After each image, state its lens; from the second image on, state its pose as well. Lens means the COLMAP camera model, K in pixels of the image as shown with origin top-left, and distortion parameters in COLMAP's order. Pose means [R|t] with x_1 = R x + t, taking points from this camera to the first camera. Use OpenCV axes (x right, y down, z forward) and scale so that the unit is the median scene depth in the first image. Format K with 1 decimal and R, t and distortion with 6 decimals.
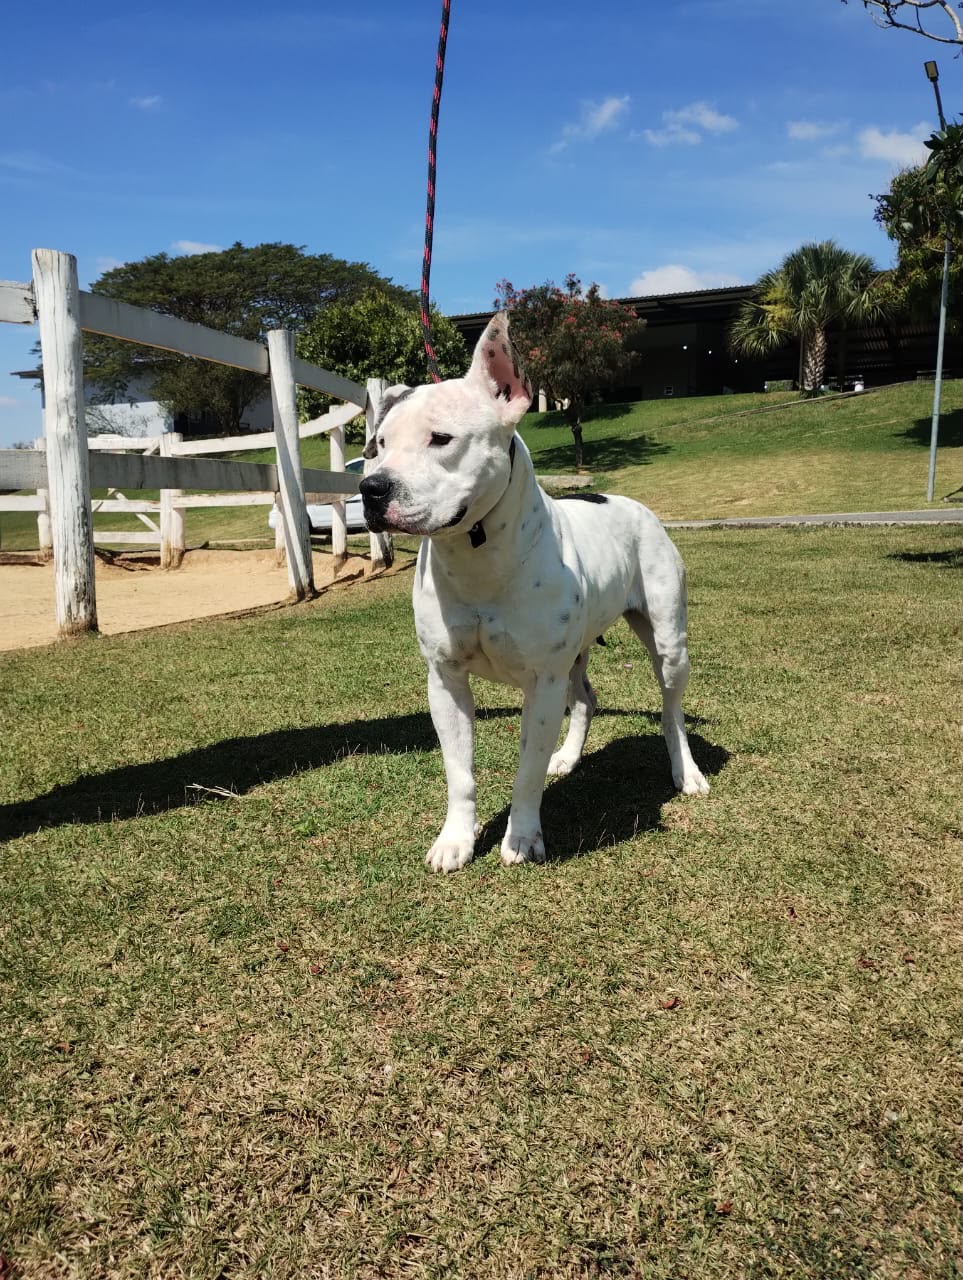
lens RADIAL K [[1076.9, 0, 488.0], [0, 1076.9, 648.9], [0, 0, 1]] dist [0.056495, -0.087769]
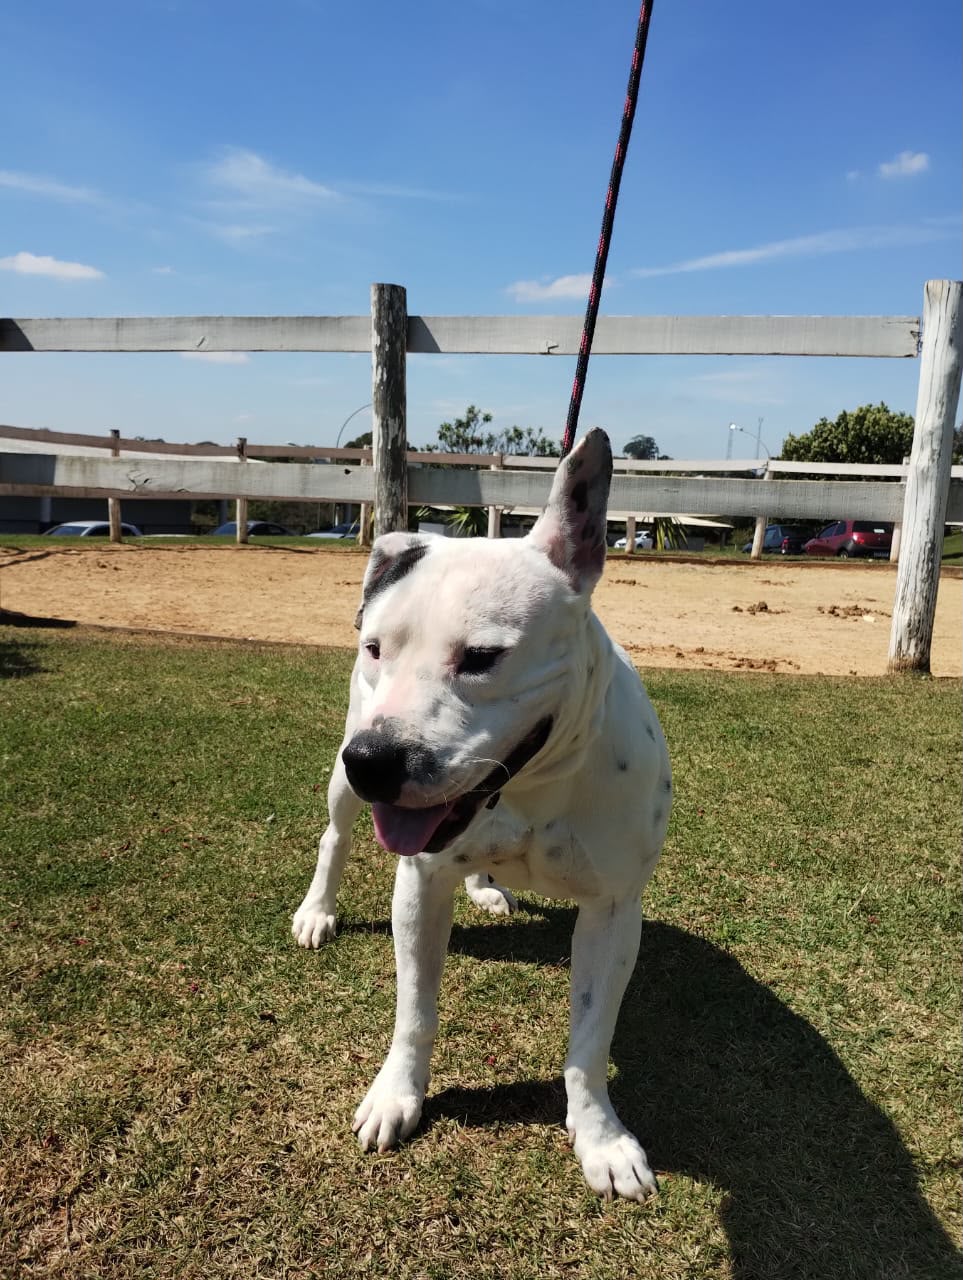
lens RADIAL K [[1076.9, 0, 464.7], [0, 1076.9, 643.7], [0, 0, 1]] dist [0.056495, -0.087769]
pose [[0.591187, 0.146435, -0.793130, 0.160129], [-0.154299, 0.985751, 0.066986, -0.042657], [0.791637, 0.082778, 0.605358, 0.093285]]
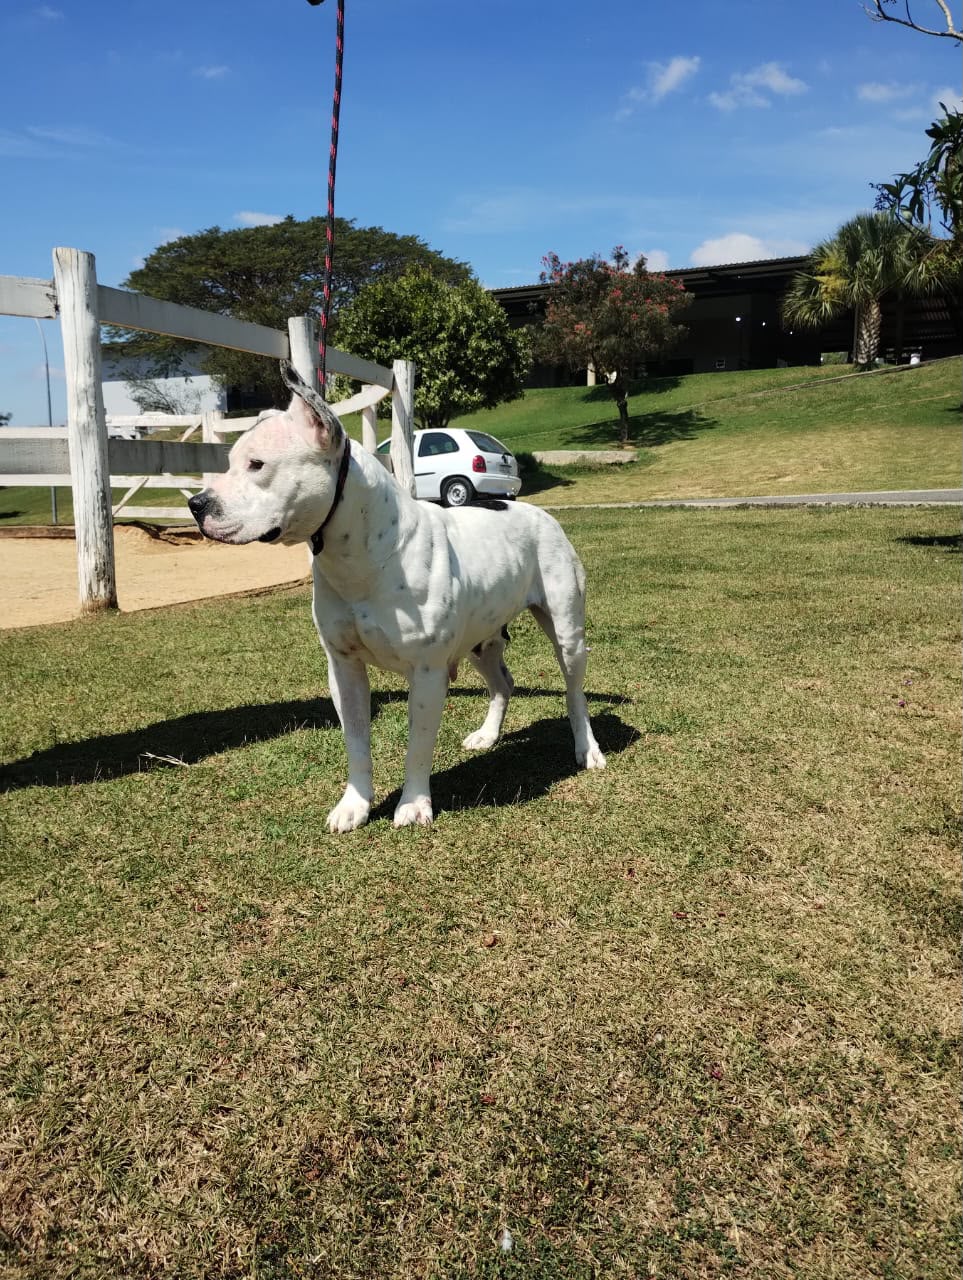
lens RADIAL K [[1076.9, 0, 489.5], [0, 1076.9, 658.8], [0, 0, 1]] dist [0.056495, -0.087769]
pose [[0.998706, 0.012368, -0.049333, 0.061113], [-0.010674, 0.999350, 0.034441, -0.007429], [0.049727, -0.033870, 0.998188, -0.049928]]
